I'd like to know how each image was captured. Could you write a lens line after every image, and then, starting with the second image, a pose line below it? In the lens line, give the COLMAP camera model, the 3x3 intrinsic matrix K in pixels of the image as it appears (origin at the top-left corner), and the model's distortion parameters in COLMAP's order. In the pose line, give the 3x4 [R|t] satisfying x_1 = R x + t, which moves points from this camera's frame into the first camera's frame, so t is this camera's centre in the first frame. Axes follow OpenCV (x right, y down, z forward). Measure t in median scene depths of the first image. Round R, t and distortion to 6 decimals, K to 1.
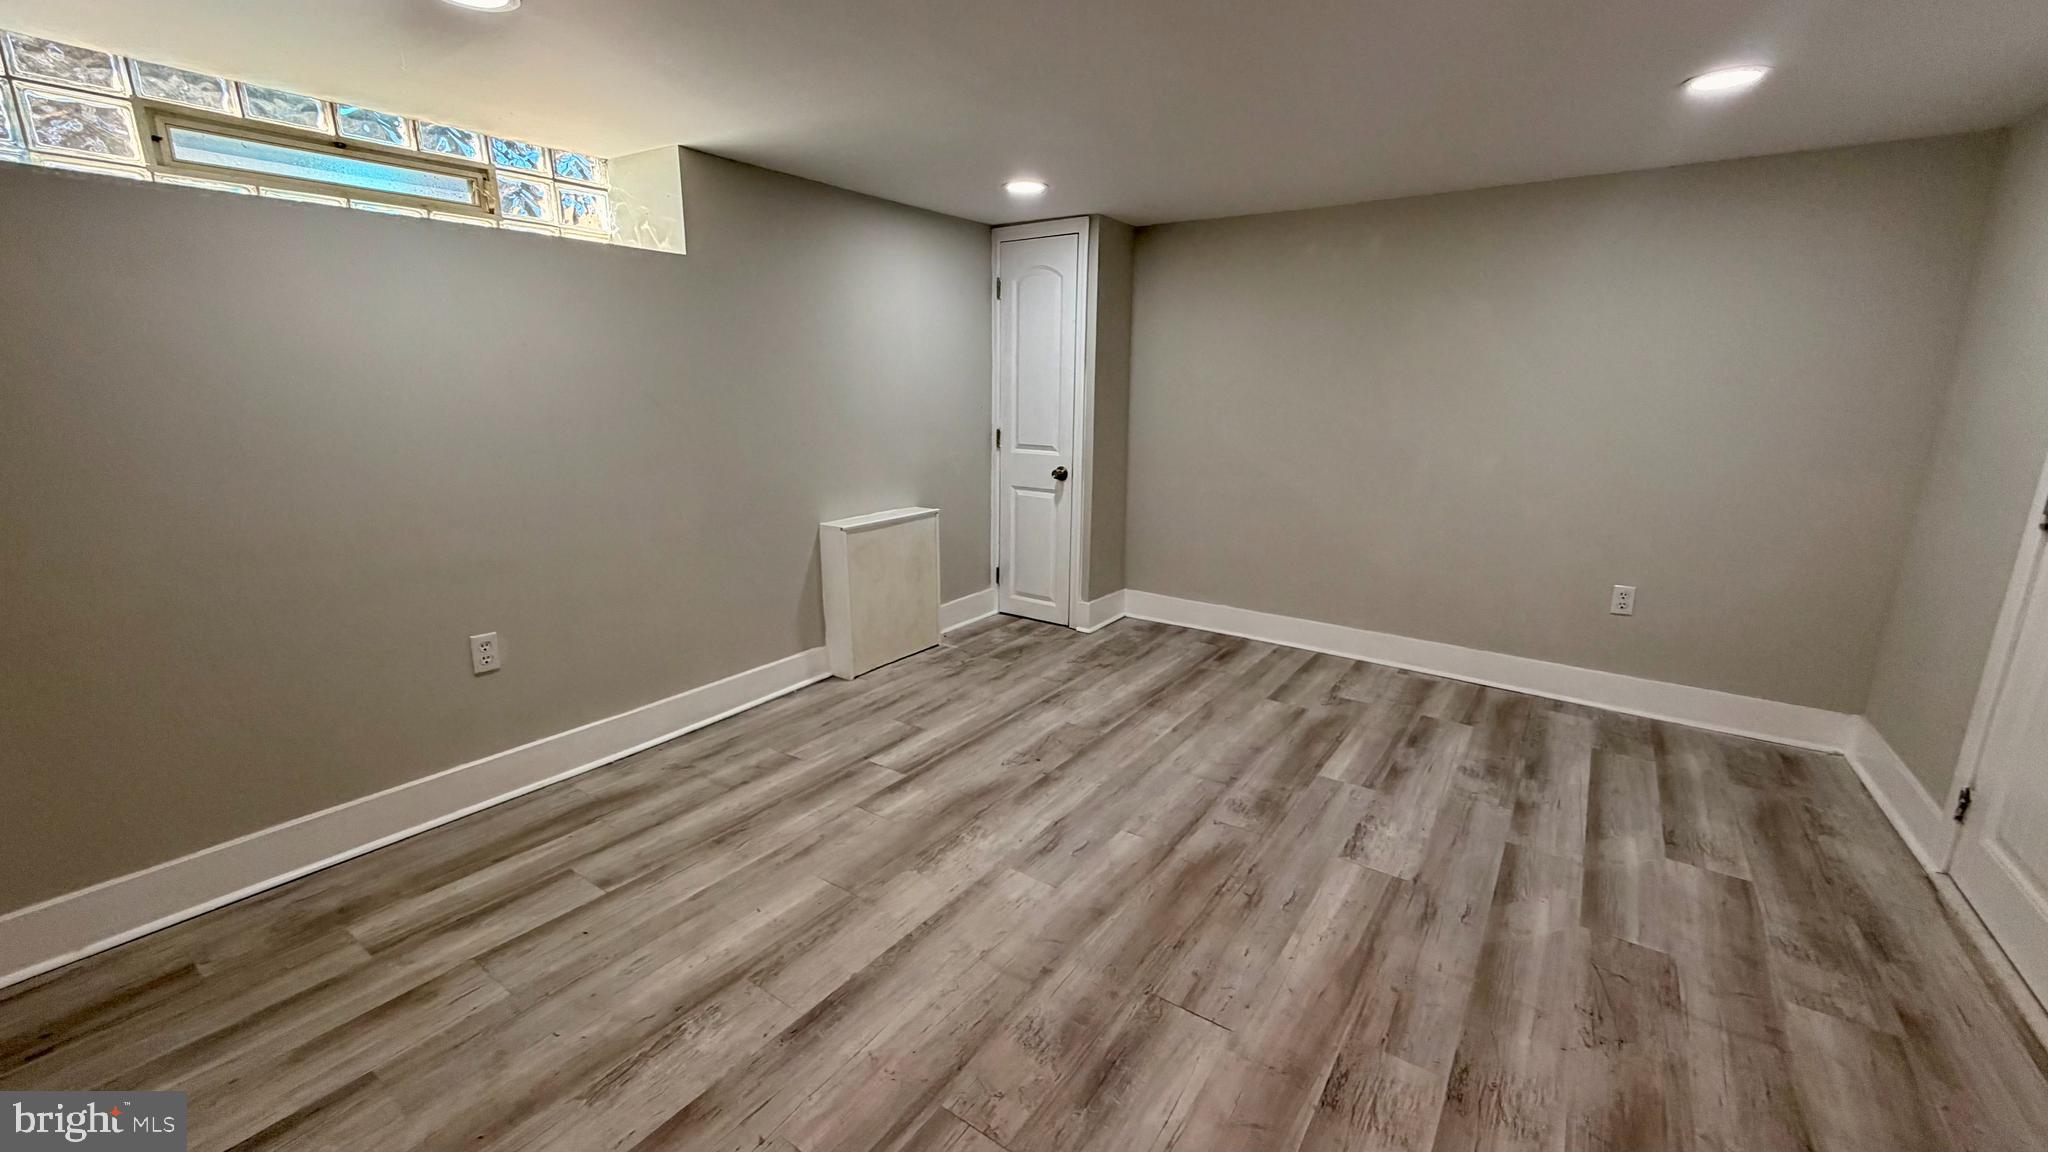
lens RADIAL K [[819.3, 0, 1012.5], [0, 819.3, 577.6], [0, 0, 1]] dist [0.001005, -0.000137]
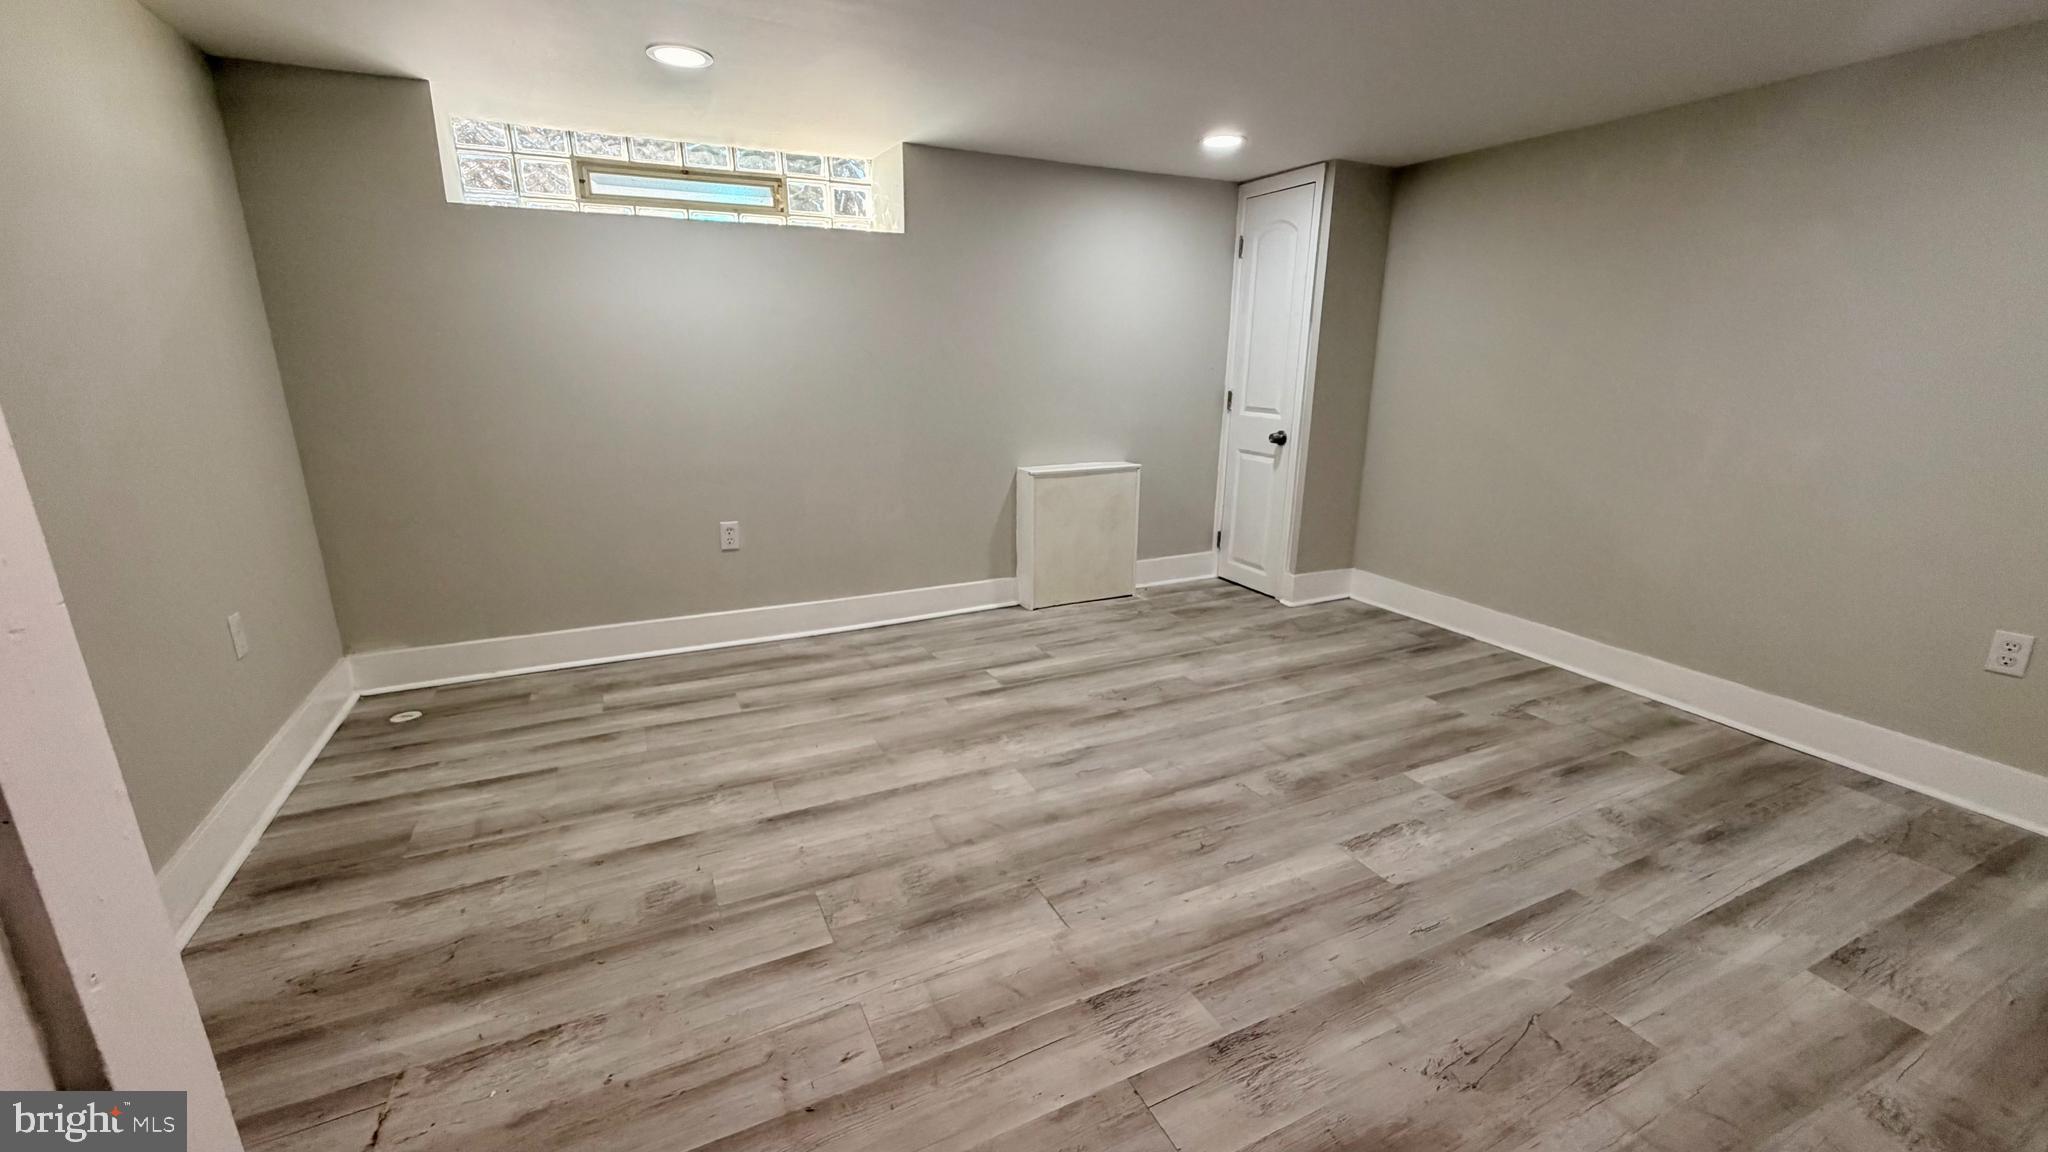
lens RADIAL K [[819.3, 0, 1024.0], [0, 819.3, 582.9], [0, 0, 1]] dist [0.001005, -0.000137]
pose [[0.875185, 0.130192, -0.465941, 0.462968], [-0.113922, 0.991487, 0.063057, 0.027081], [0.470184, -0.002106, 0.882566, 0.011126]]
